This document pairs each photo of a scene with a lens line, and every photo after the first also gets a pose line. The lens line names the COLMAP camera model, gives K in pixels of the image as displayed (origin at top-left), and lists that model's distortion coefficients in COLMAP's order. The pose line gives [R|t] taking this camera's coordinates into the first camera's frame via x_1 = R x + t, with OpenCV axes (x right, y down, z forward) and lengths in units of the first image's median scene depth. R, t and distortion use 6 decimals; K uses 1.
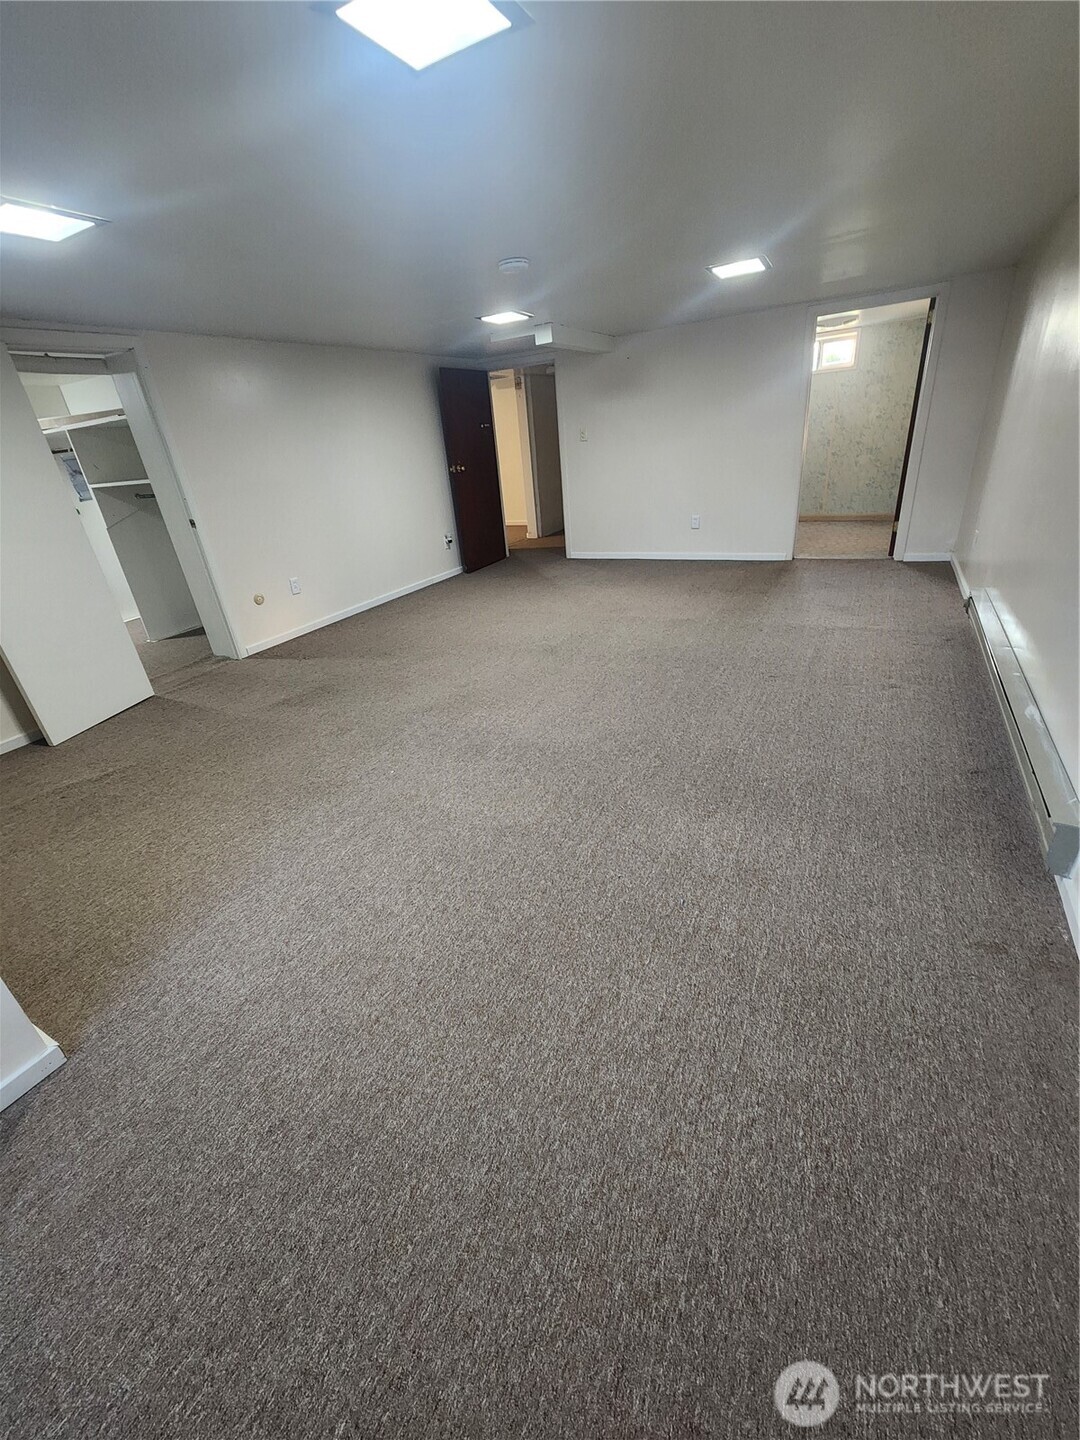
lens RADIAL K [[591.4, 0, 544.9], [0, 591.4, 718.0], [0, 0, 1]] dist [0.004031, -0.002952]
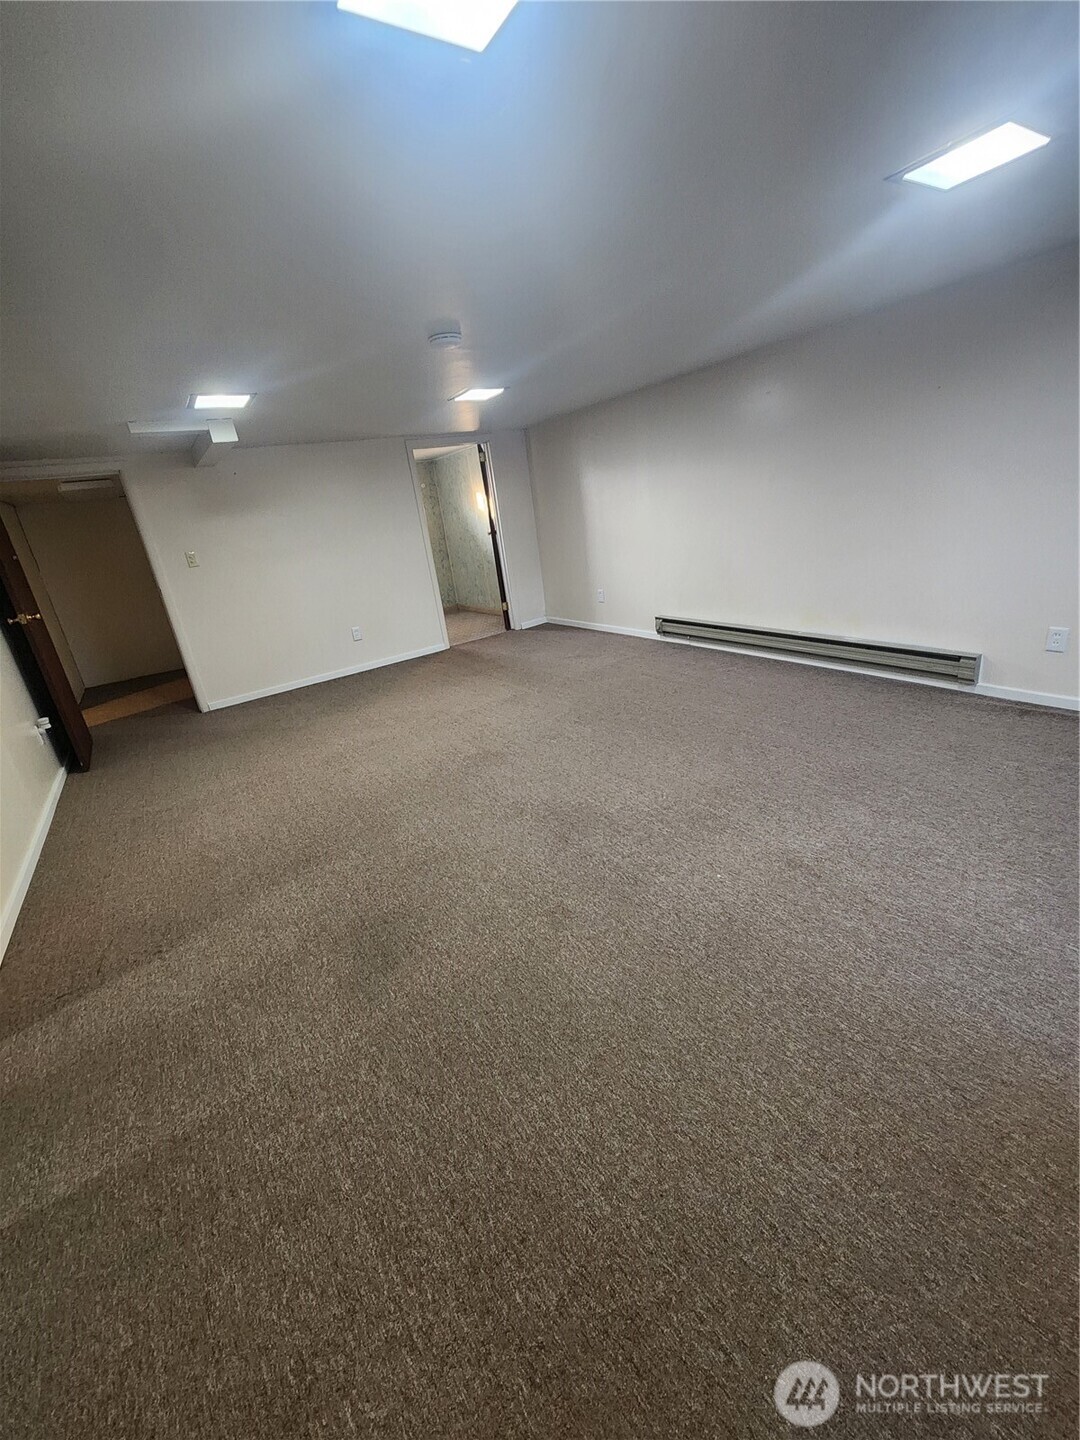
lens RADIAL K [[591.4, 0, 547.1], [0, 591.4, 719.4], [0, 0, 1]] dist [0.004031, -0.002952]
pose [[0.474268, -0.278922, 0.835028, -0.748047], [0.455478, 0.889419, 0.038394, -0.178173], [-0.753398, 0.362128, 0.548866, 0.509063]]
